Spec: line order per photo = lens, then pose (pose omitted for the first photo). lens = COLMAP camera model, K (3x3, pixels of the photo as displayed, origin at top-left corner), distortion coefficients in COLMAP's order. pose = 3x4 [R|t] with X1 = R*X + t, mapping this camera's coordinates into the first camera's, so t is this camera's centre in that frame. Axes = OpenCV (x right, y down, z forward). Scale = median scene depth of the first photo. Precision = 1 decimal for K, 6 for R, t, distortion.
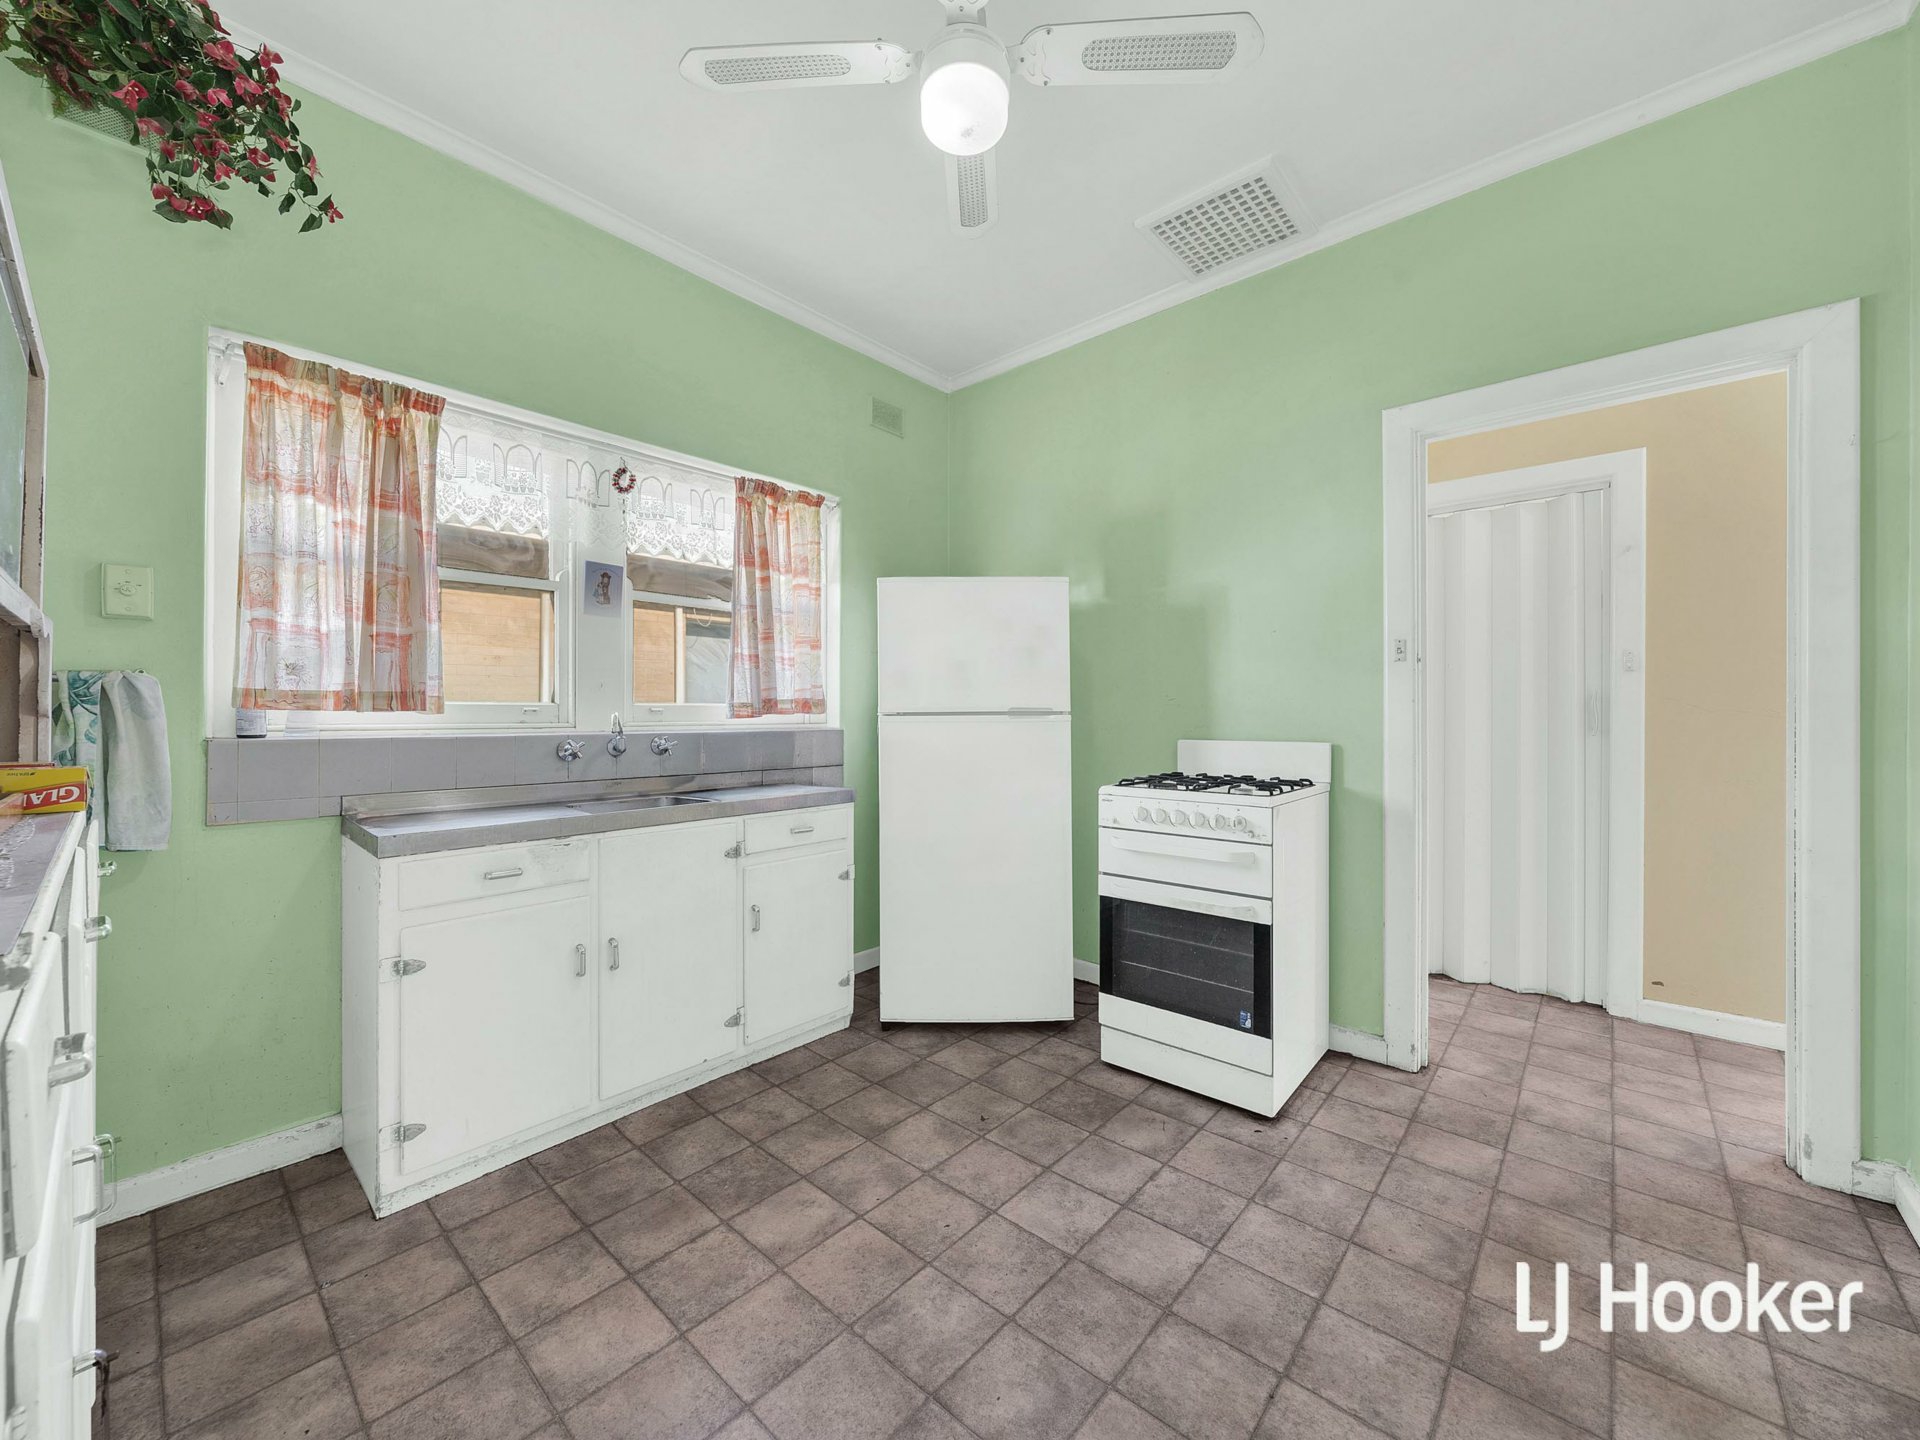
lens RADIAL K [[743.2, 0, 953.4], [0, 743.2, 717.9], [0, 0, 1]] dist [-0.003755, -0.000049]
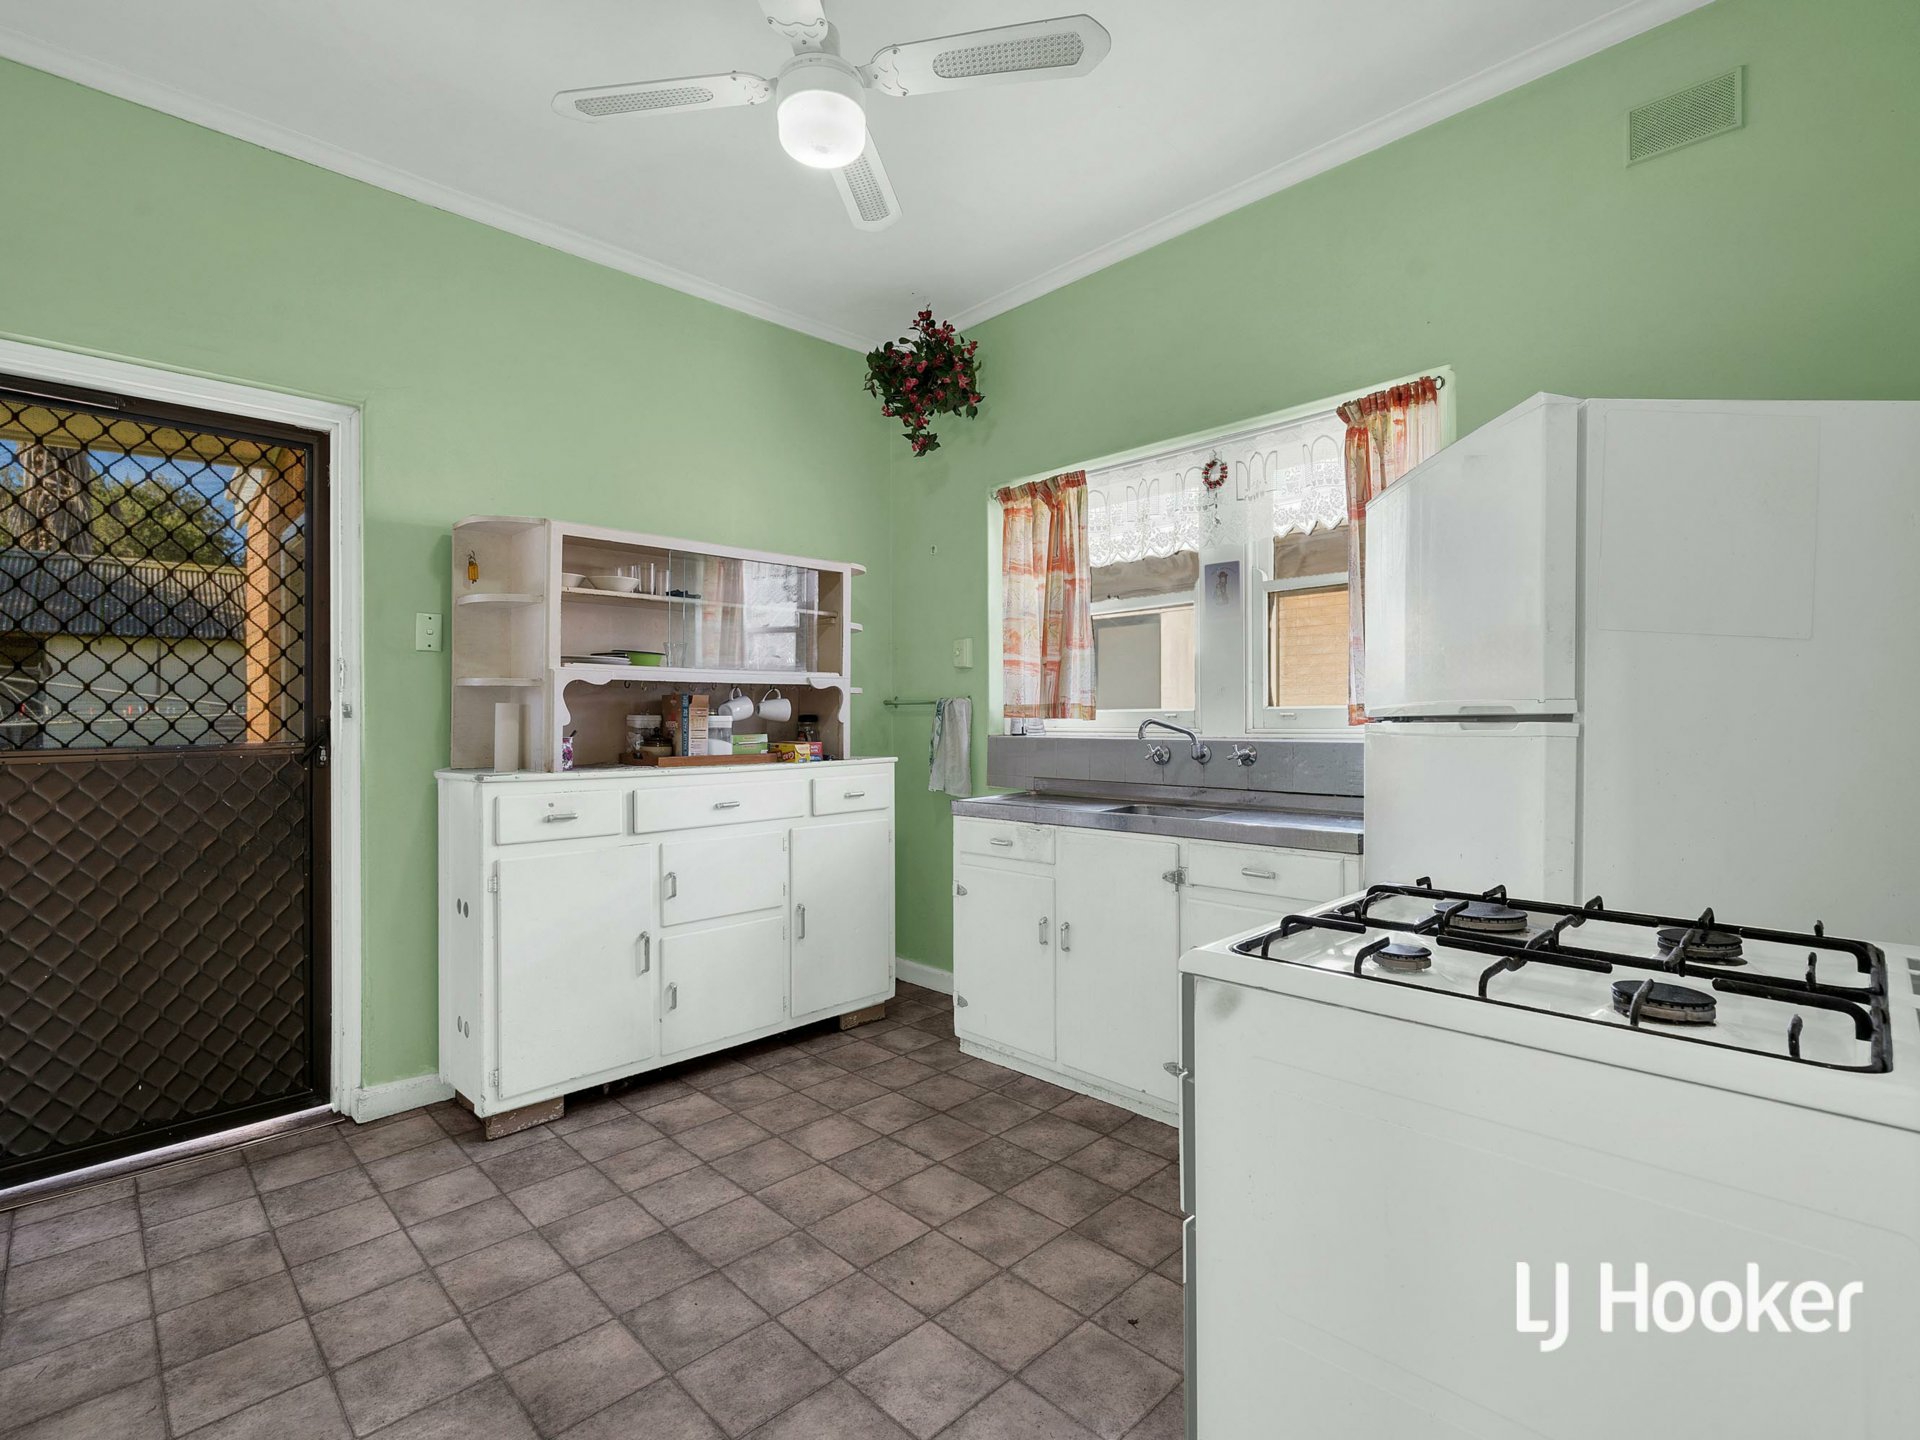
lens RADIAL K [[904.2, 0, 954.9], [0, 904.2, 717.7], [0, 0, 1]] dist [0.001117, -0.000256]
pose [[-0.066525, -0.001759, -0.997783, 0.993953], [-0.000558, 0.999998, -0.001725, -0.007883], [0.997785, 0.000442, -0.066526, 1.017842]]
